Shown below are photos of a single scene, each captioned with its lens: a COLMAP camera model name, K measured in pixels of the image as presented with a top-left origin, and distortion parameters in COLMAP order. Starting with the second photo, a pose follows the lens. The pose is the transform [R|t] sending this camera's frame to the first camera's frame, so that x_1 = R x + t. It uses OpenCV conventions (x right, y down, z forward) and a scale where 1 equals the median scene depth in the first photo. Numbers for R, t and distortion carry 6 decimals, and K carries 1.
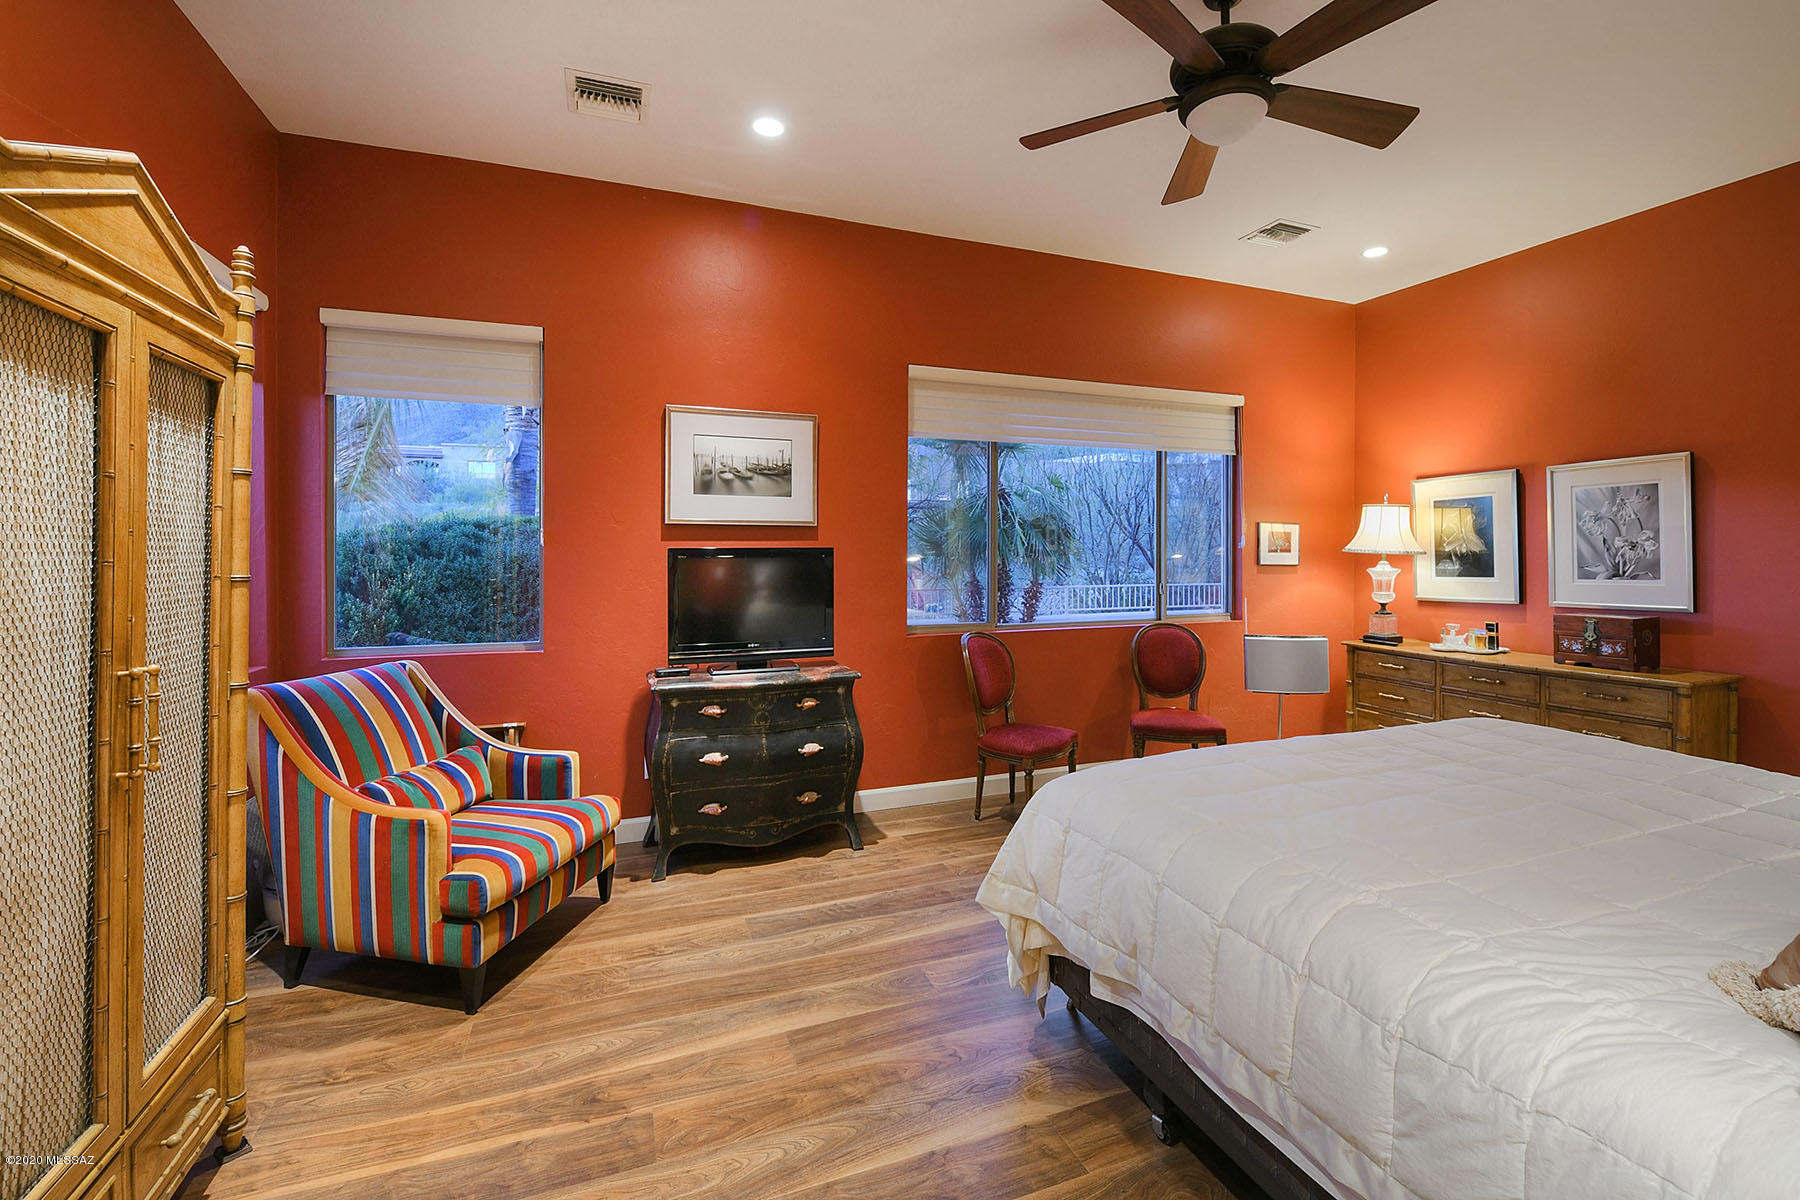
lens RADIAL K [[758.6, 0, 911.5], [0, 758.6, 545.6], [0, 0, 1]] dist [-0.008880, -0.001713]
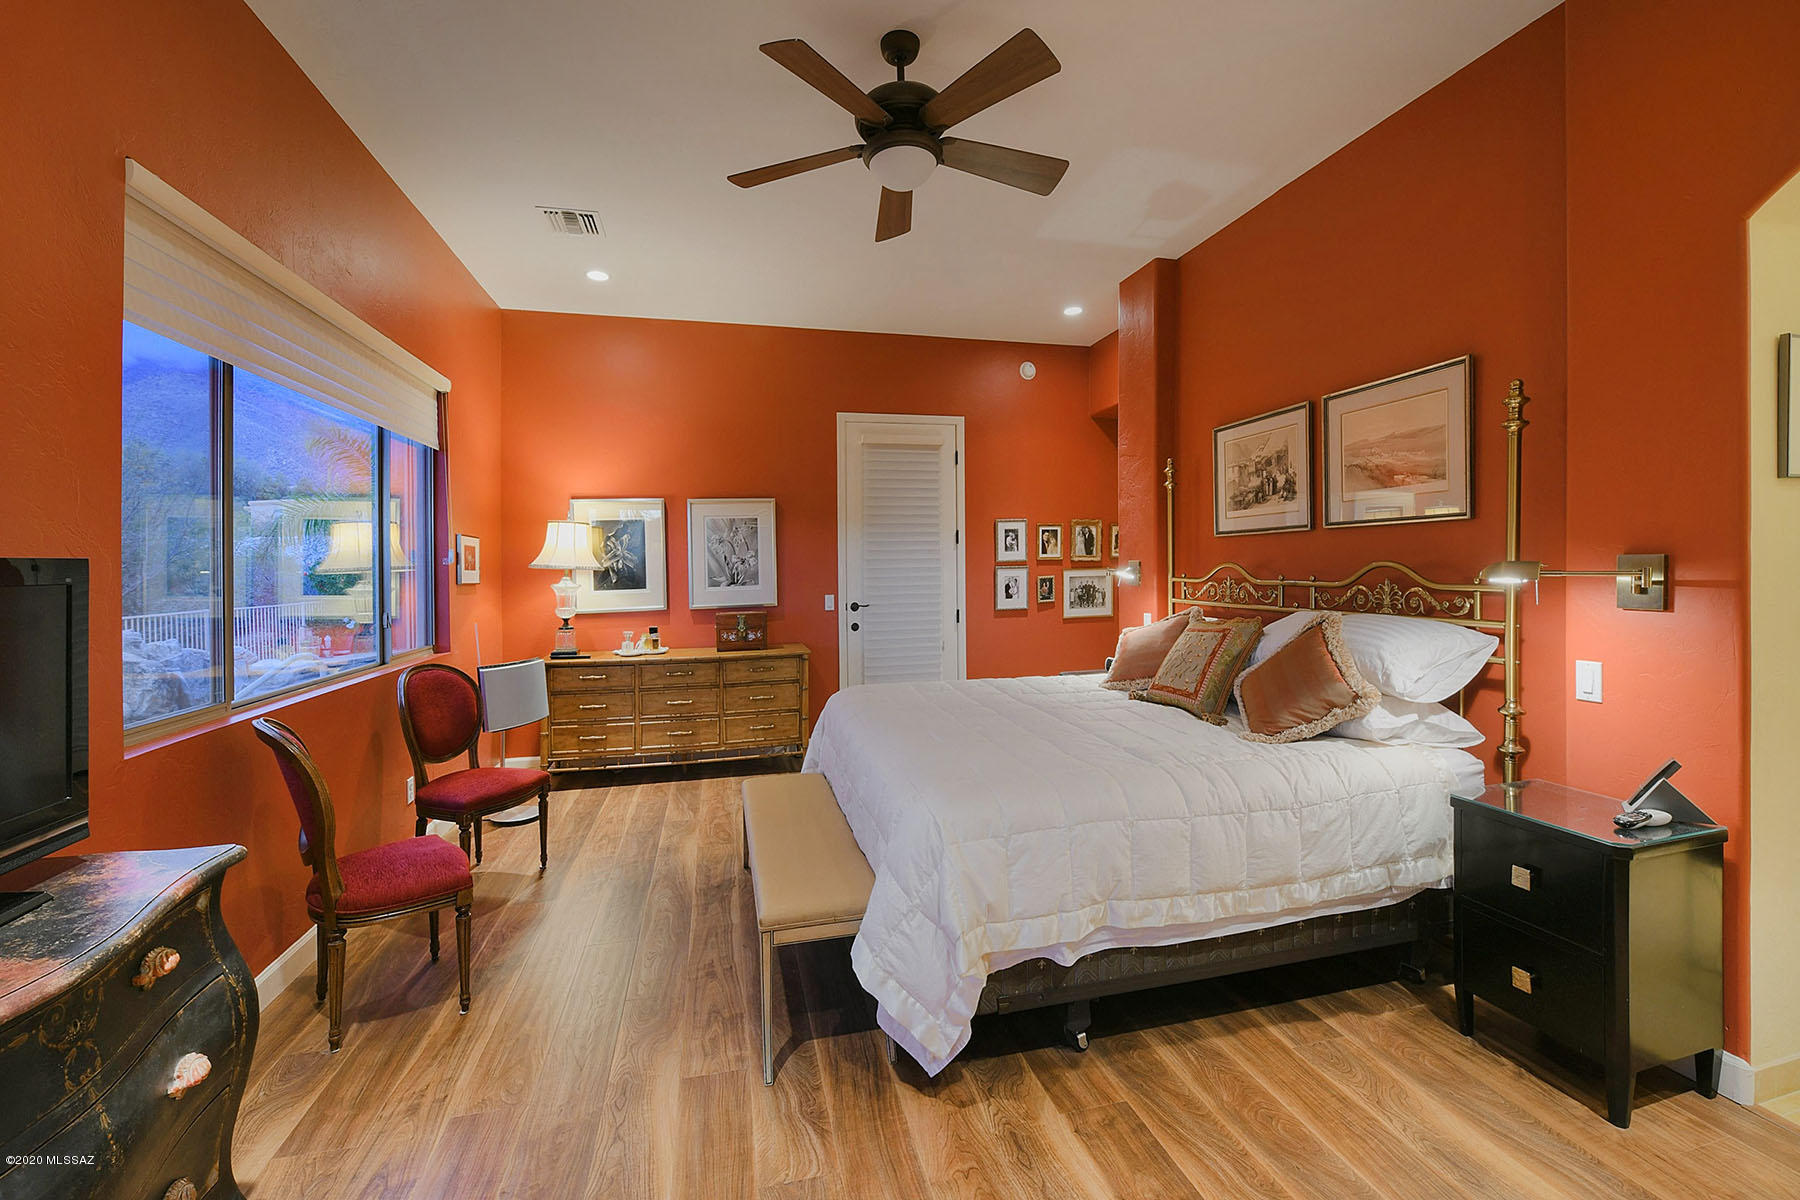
lens RADIAL K [[758.6, 0, 914.7], [0, 758.6, 565.2], [0, 0, 1]] dist [-0.008880, -0.001713]
pose [[0.126789, -0.000015, 0.991930, -0.388723], [0.005069, 0.999987, -0.000633, 0.009182], [-0.991917, 0.005109, 0.126787, 0.485409]]
